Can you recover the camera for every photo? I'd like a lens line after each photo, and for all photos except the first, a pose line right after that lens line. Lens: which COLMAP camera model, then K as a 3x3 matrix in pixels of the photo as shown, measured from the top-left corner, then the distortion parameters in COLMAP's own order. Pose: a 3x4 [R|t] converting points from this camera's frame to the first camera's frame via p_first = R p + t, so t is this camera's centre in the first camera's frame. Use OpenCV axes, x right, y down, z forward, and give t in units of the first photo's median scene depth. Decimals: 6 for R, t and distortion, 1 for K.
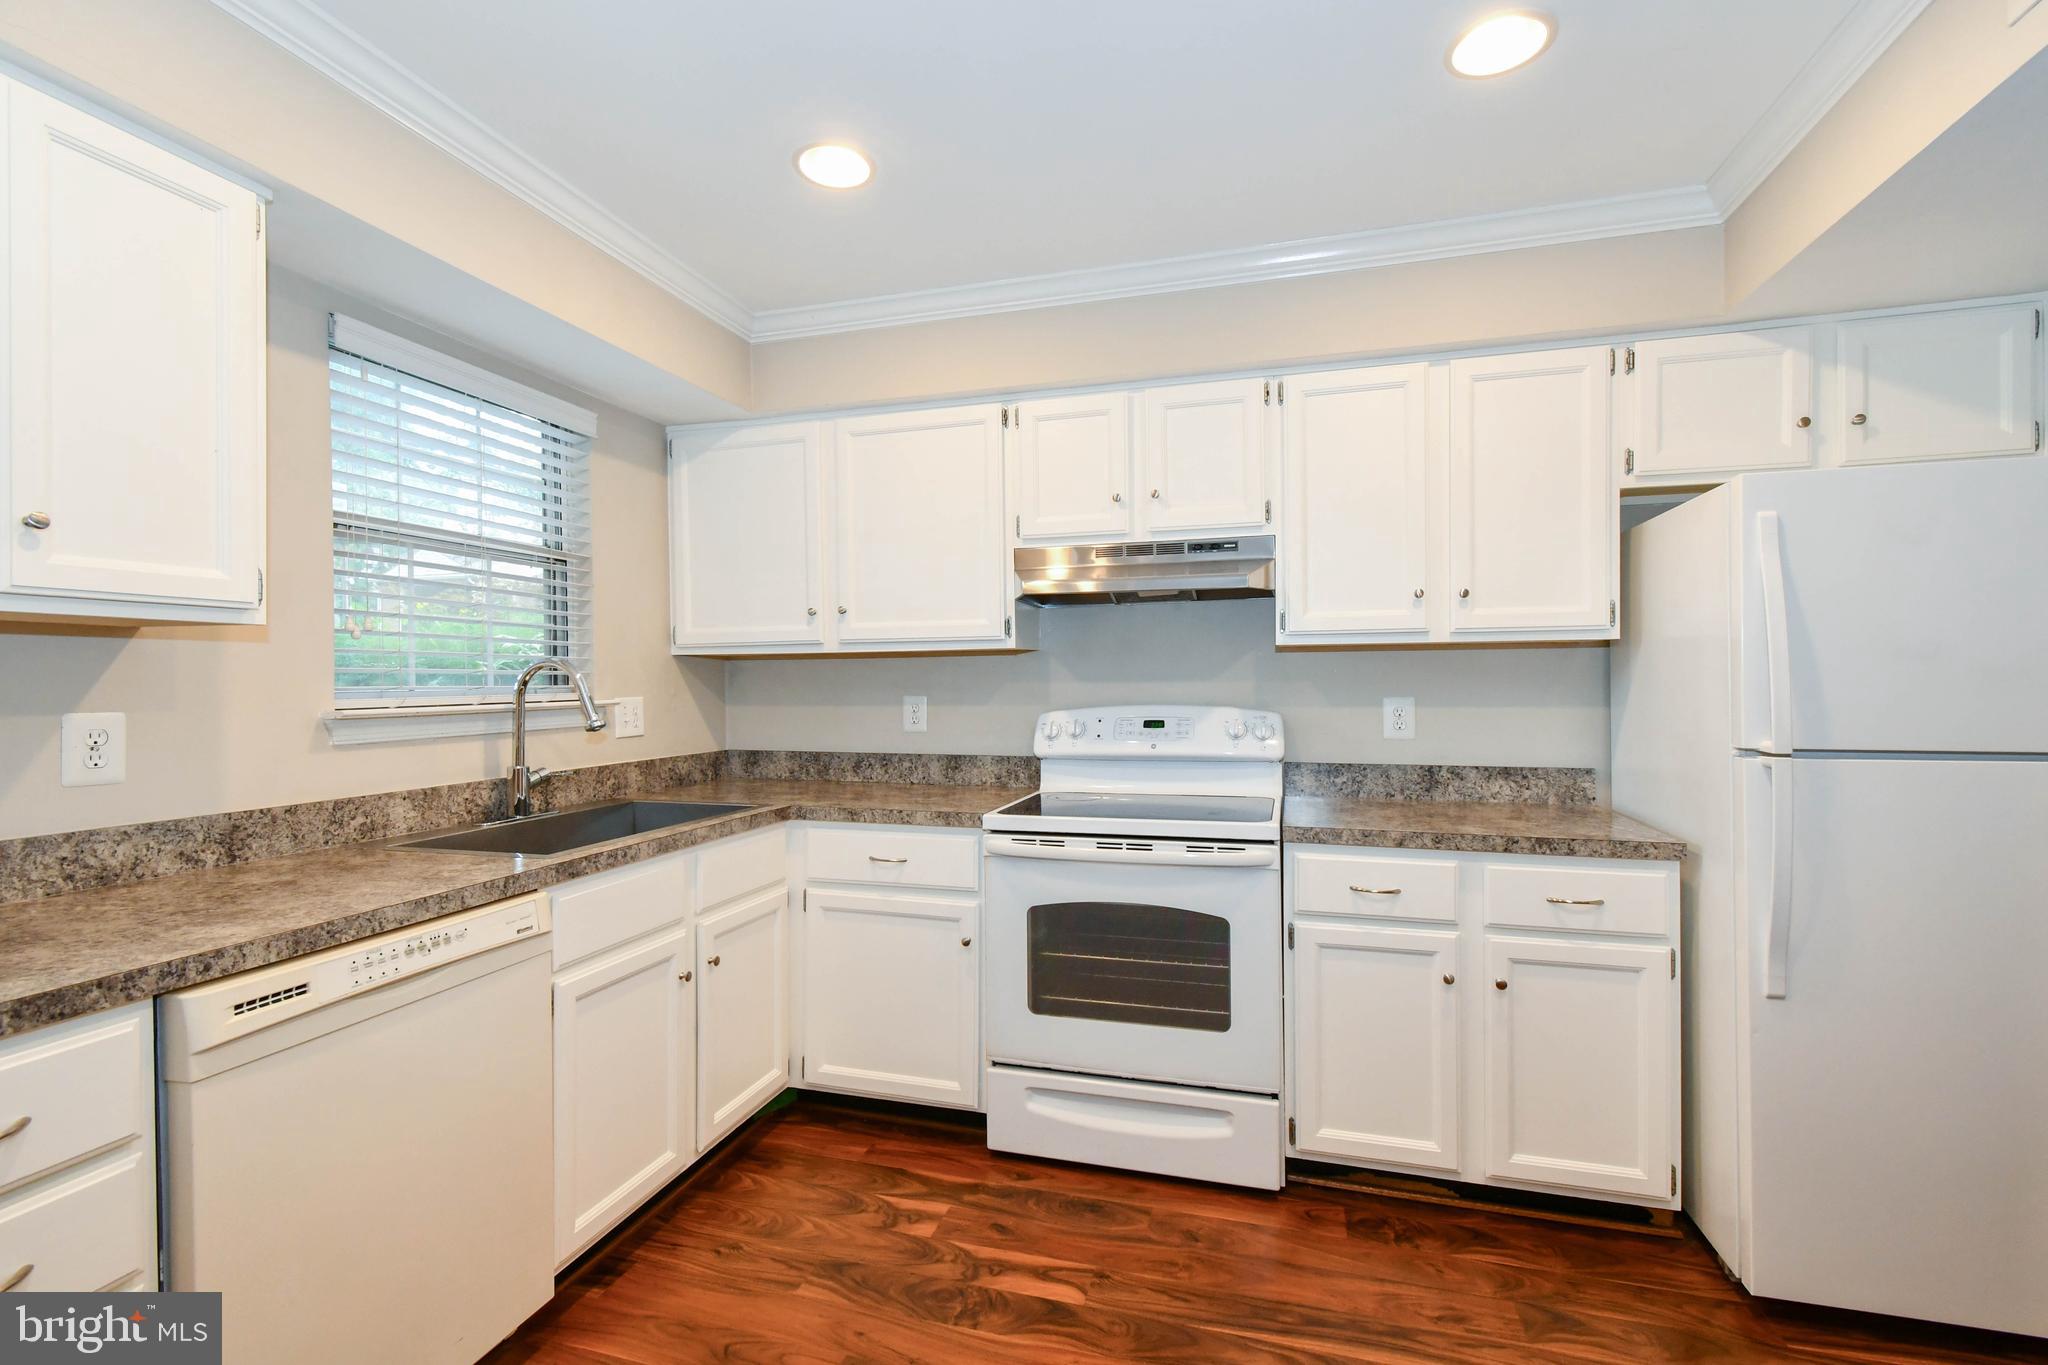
lens RADIAL K [[912.8, 0, 1022.2], [0, 912.8, 679.7], [0, 0, 1]] dist [0.005442, -0.002937]
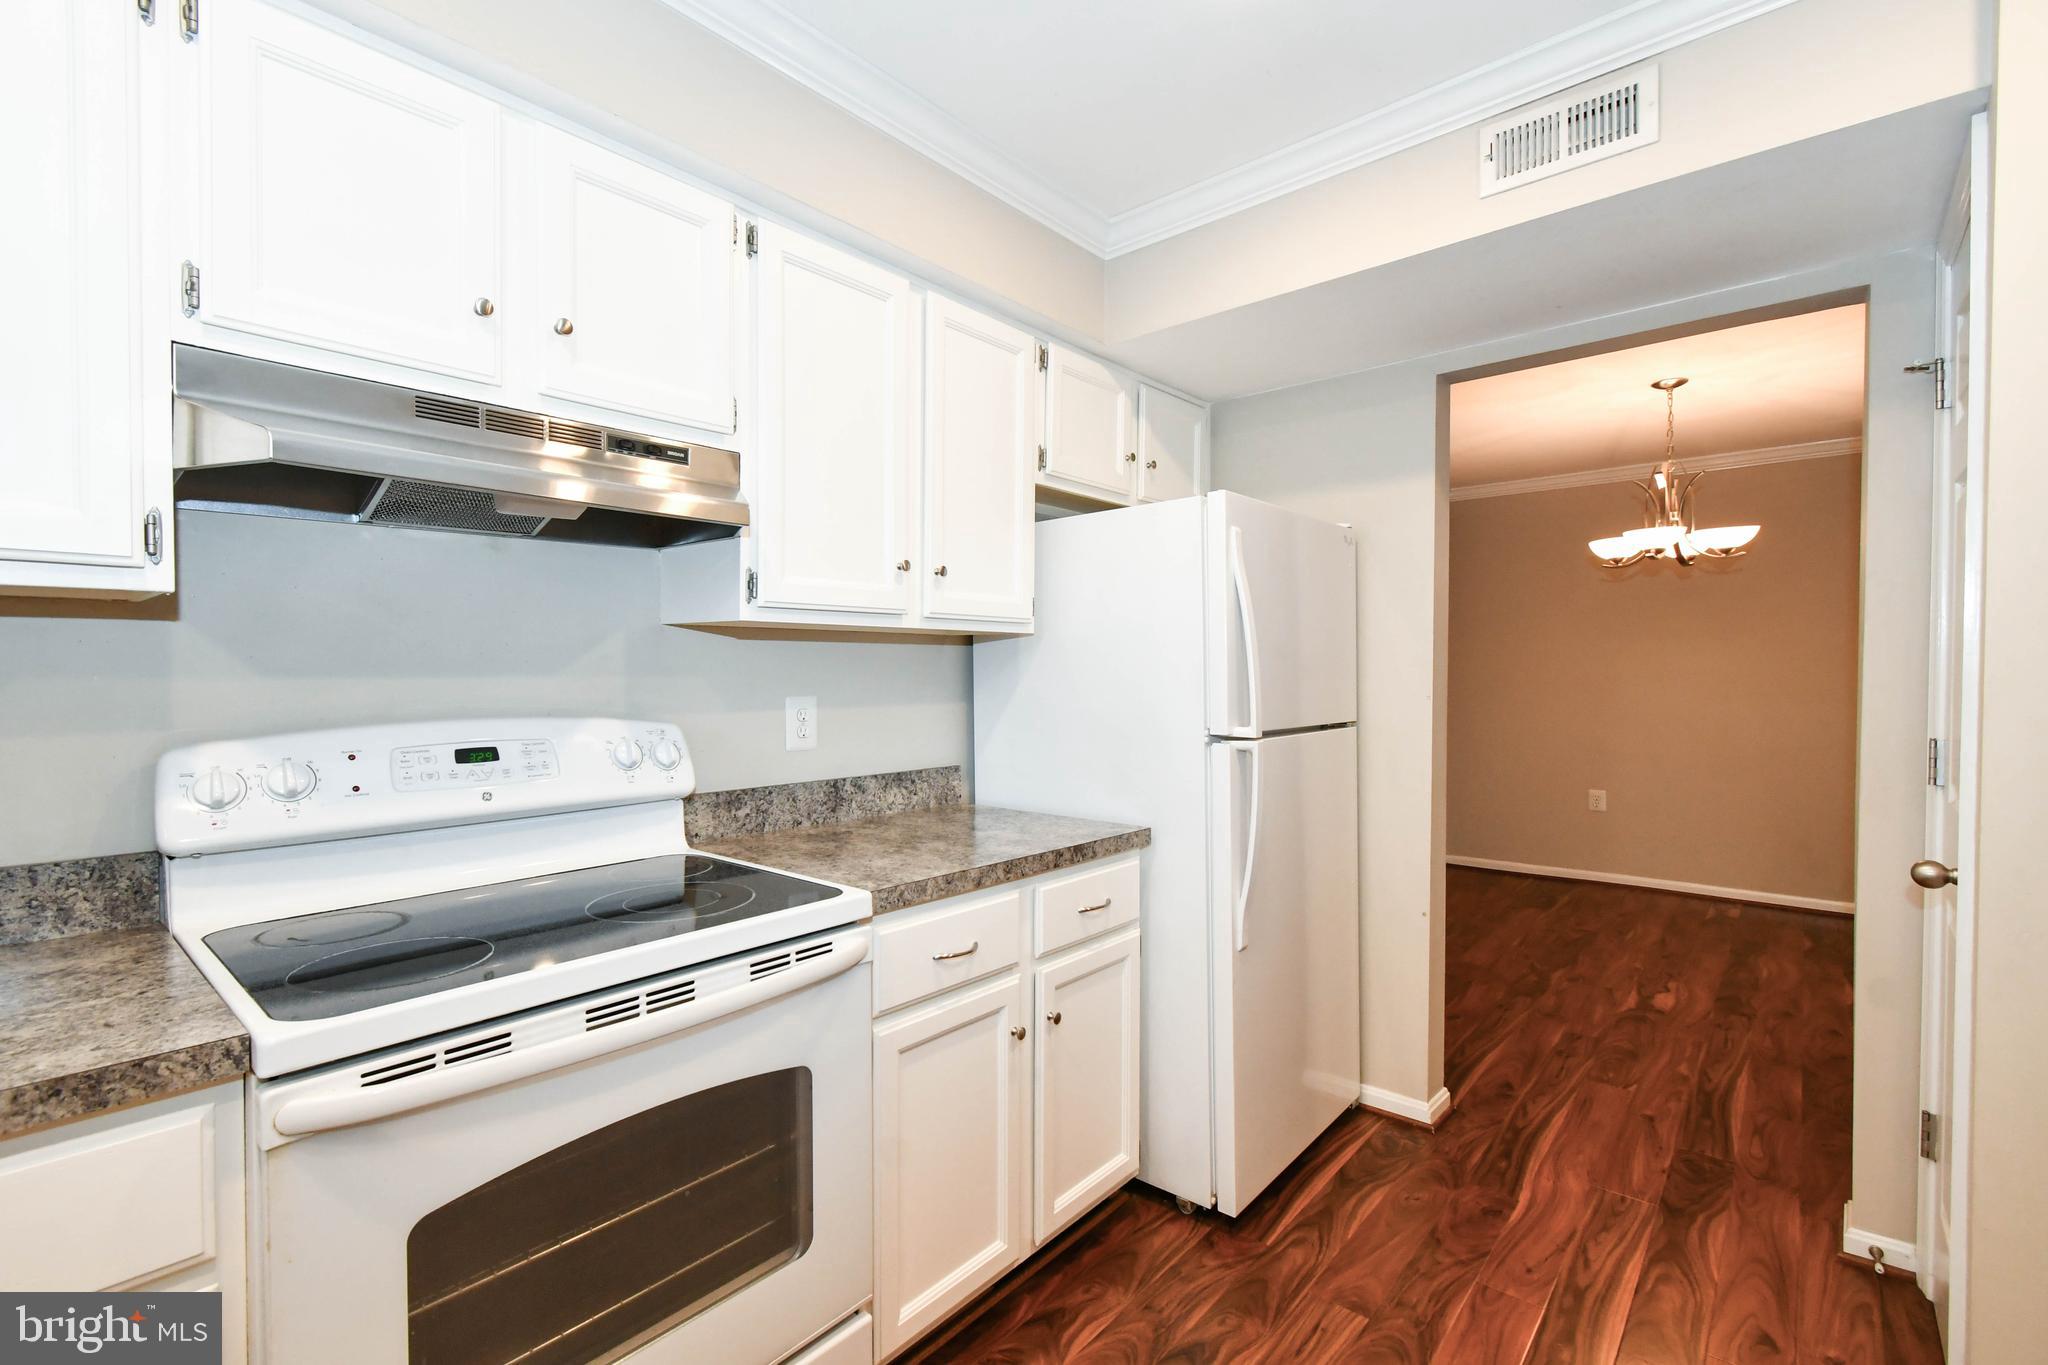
lens RADIAL K [[899.4, 0, 1022.1], [0, 899.4, 680.2], [0, 0, 1]] dist [0.003952, -0.000461]
pose [[0.419312, -0.002356, 0.907839, -0.255149], [-0.000736, 0.999995, 0.002935, 0.003349], [-0.907842, -0.001898, 0.419308, 0.613041]]
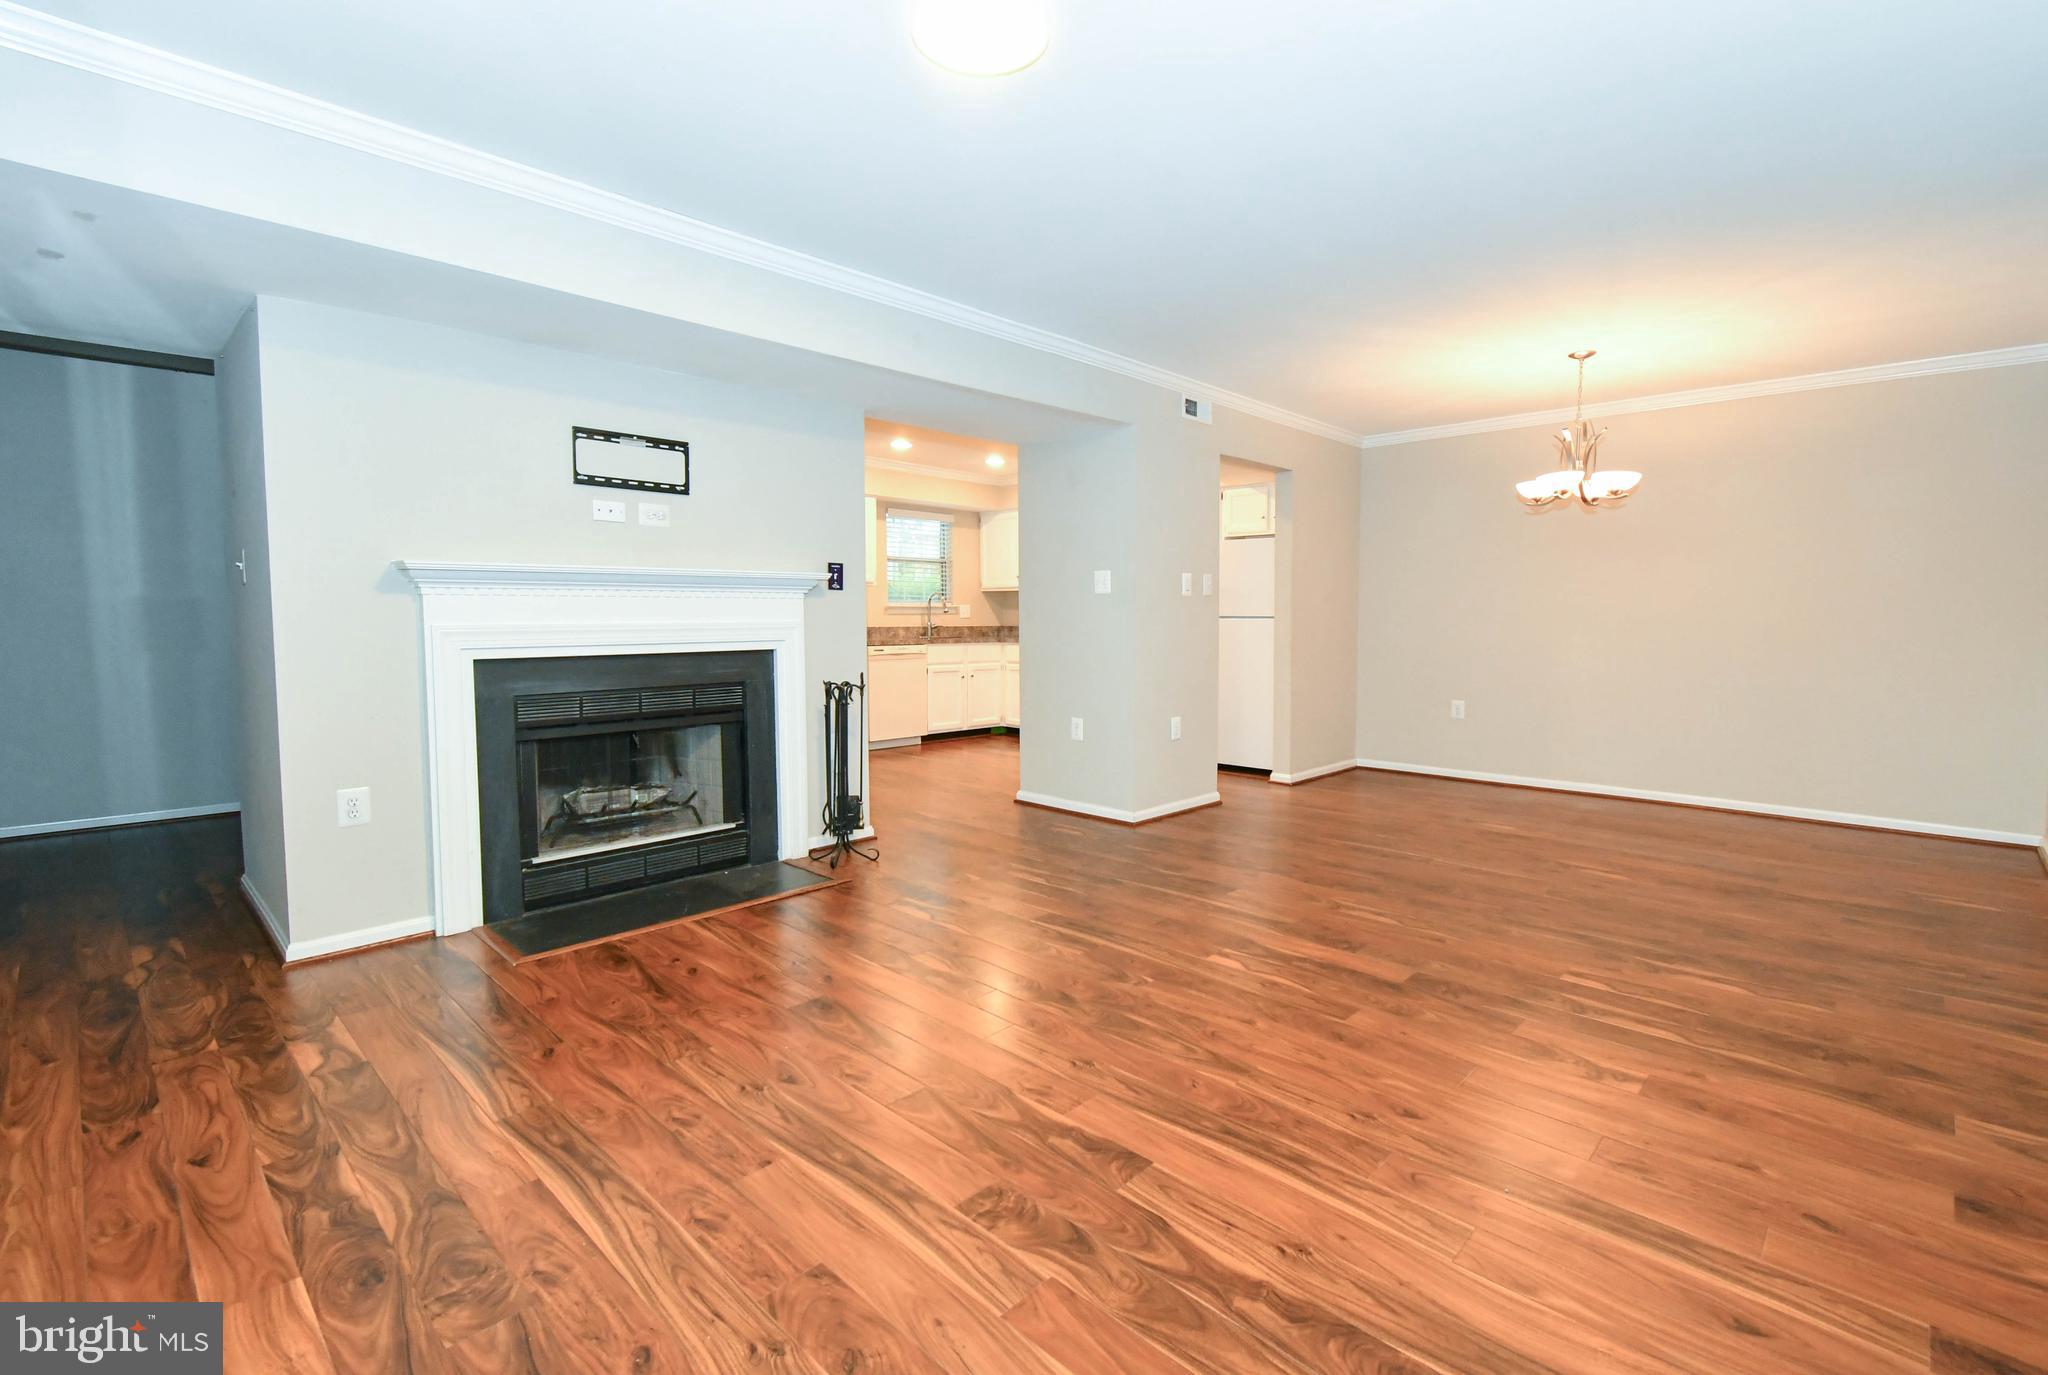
lens RADIAL K [[923.5, 0, 1052.6], [0, 923.5, 671.8], [0, 0, 1]] dist [0.000467, -0.000602]
pose [[0.891015, 0.036930, -0.452469, 1.608514], [-0.008556, 0.997875, 0.064597, 0.050581], [0.453893, -0.053686, 0.889438, -2.120102]]
